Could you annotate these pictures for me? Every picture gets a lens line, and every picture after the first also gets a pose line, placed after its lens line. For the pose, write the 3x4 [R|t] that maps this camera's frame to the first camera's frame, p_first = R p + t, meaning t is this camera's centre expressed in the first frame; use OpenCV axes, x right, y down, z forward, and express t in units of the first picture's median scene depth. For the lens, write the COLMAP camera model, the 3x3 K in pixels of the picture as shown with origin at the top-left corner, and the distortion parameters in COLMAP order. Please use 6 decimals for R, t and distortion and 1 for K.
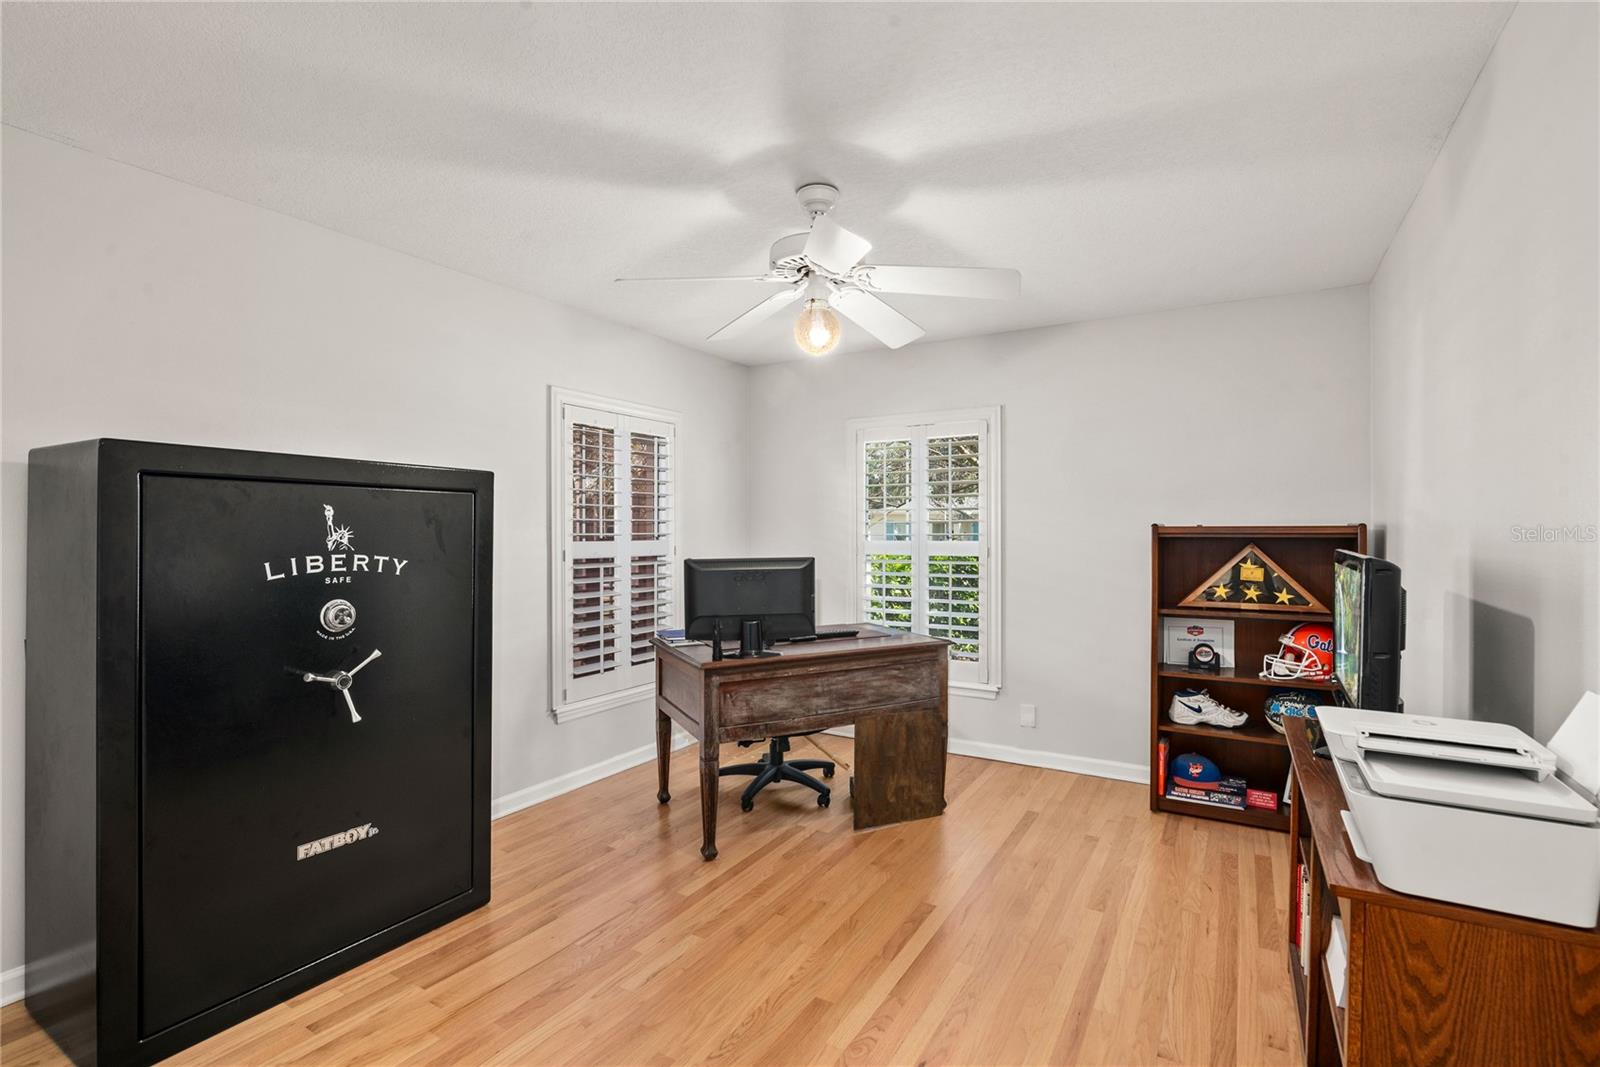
lens RADIAL K [[736.2, 0, 798.7], [0, 736.2, 529.1], [0, 0, 1]] dist [-0.002239, -0.000348]
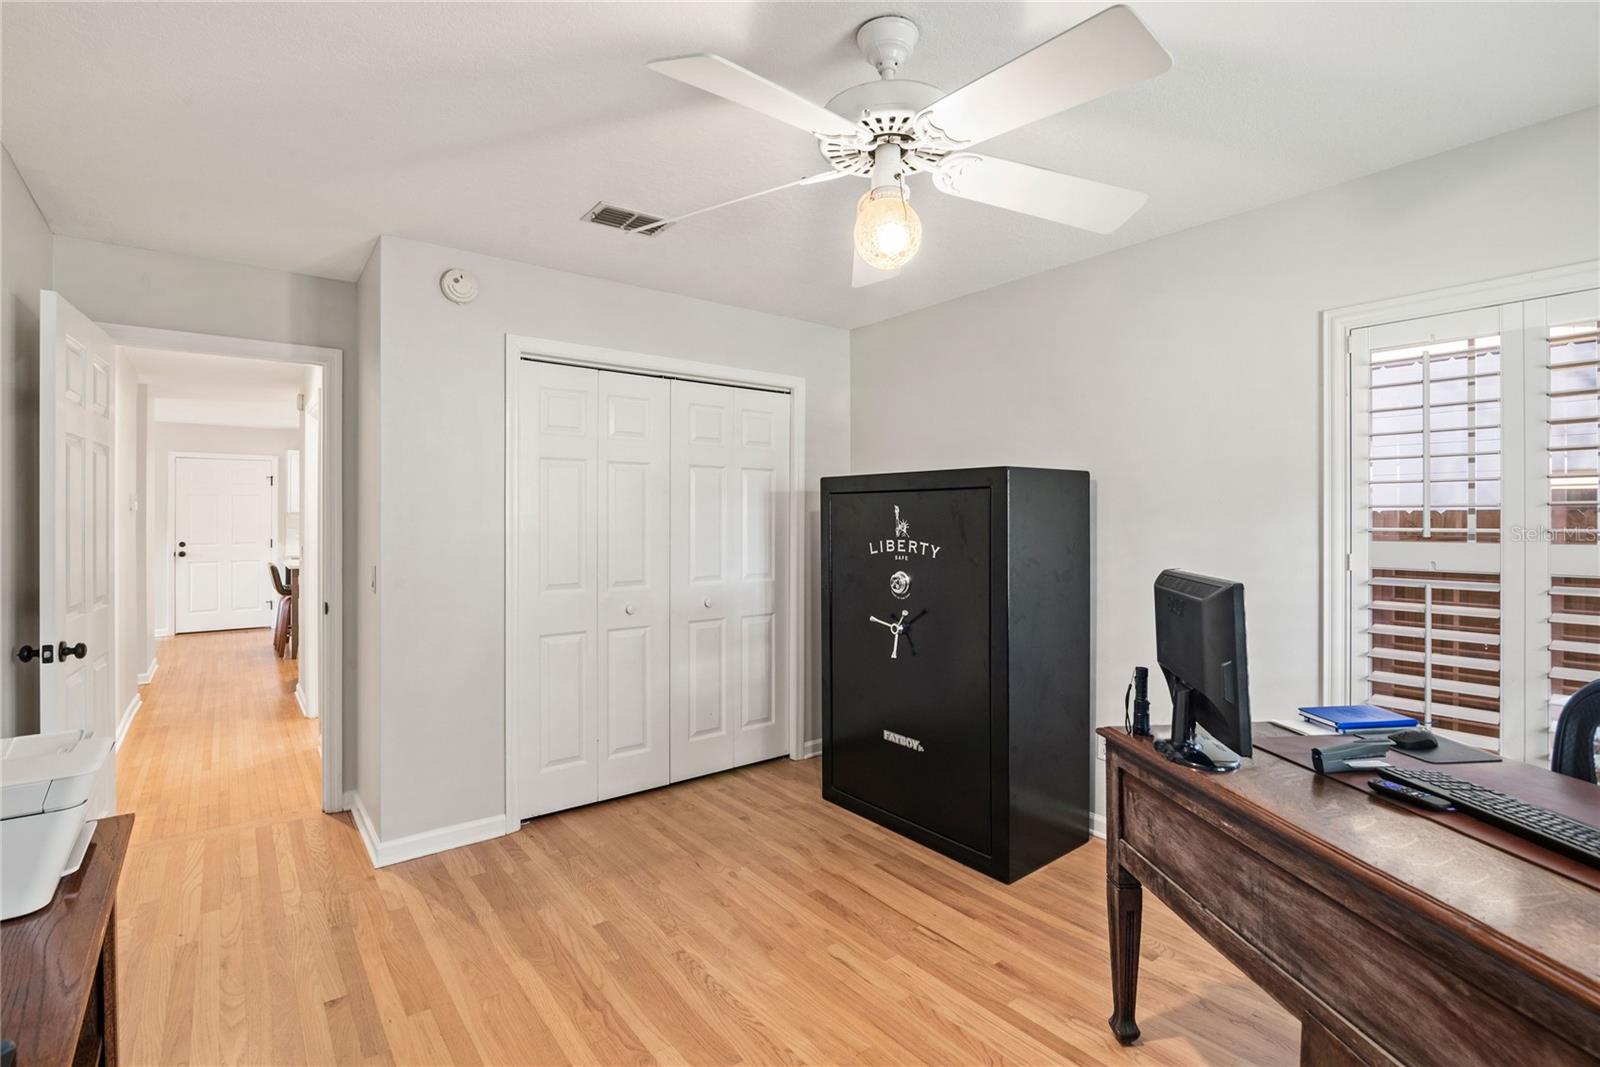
lens RADIAL K [[736.2, 0, 798.7], [0, 736.2, 529.1], [0, 0, 1]] dist [-0.002239, -0.000348]
pose [[-0.350137, 0.007500, -0.936669, 0.748213], [0.002221, 0.999972, 0.007177, 0.002858], [0.936696, 0.000432, -0.350144, 1.262803]]
